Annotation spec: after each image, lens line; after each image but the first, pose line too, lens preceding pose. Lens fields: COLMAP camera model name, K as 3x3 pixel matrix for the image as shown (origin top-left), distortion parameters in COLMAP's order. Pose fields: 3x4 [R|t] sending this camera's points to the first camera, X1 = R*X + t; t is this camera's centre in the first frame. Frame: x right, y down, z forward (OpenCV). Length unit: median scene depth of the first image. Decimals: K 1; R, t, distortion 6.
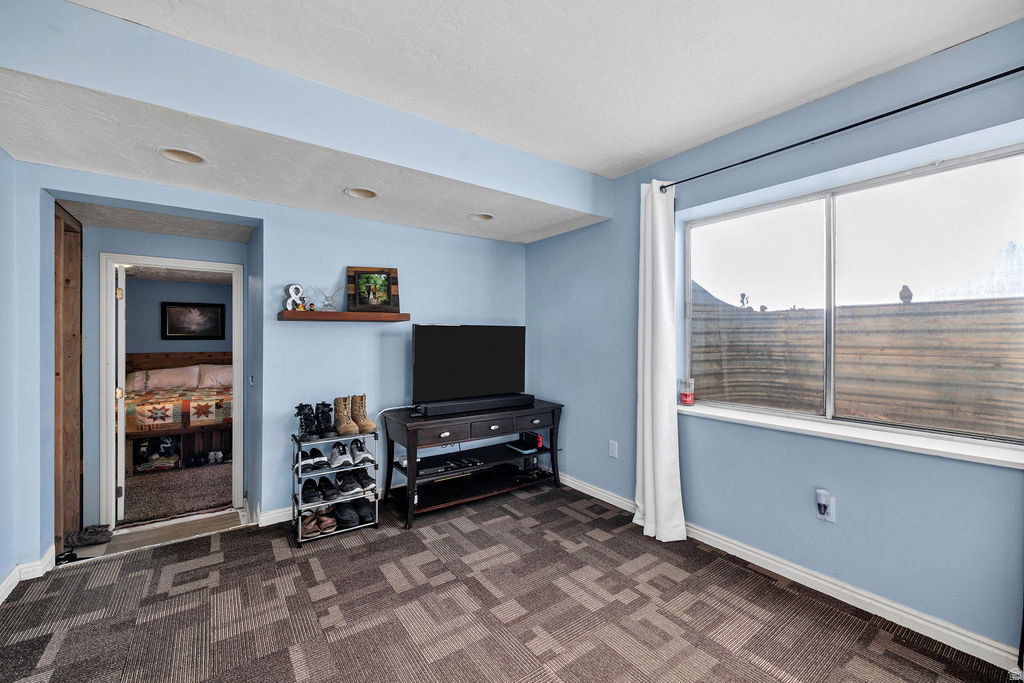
lens RADIAL K [[408.3, 0, 512.0], [0, 408.3, 341.5], [0, 0, 1]] dist [0.000029, 0.000032]
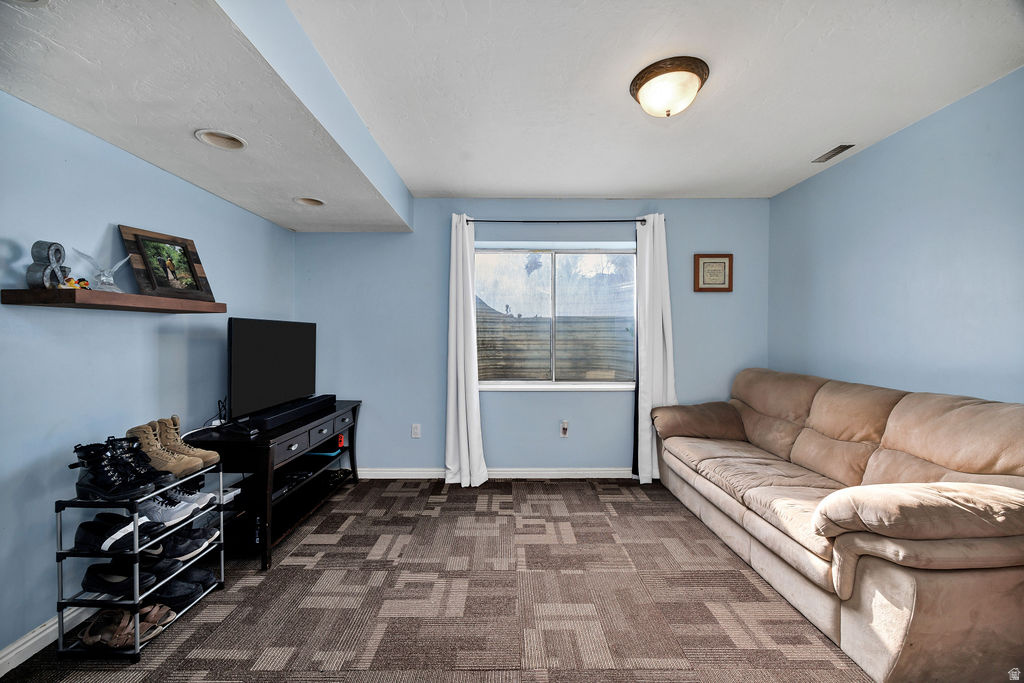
lens RADIAL K [[402.2, 0, 512.0], [0, 402.2, 341.5], [0, 0, 1]] dist [-0.001029, -0.000048]
pose [[0.575765, -0.013859, 0.817498, -0.635601], [0.011950, 0.999892, 0.008534, 0.003256], [-0.817528, 0.004855, 0.575868, 0.140379]]
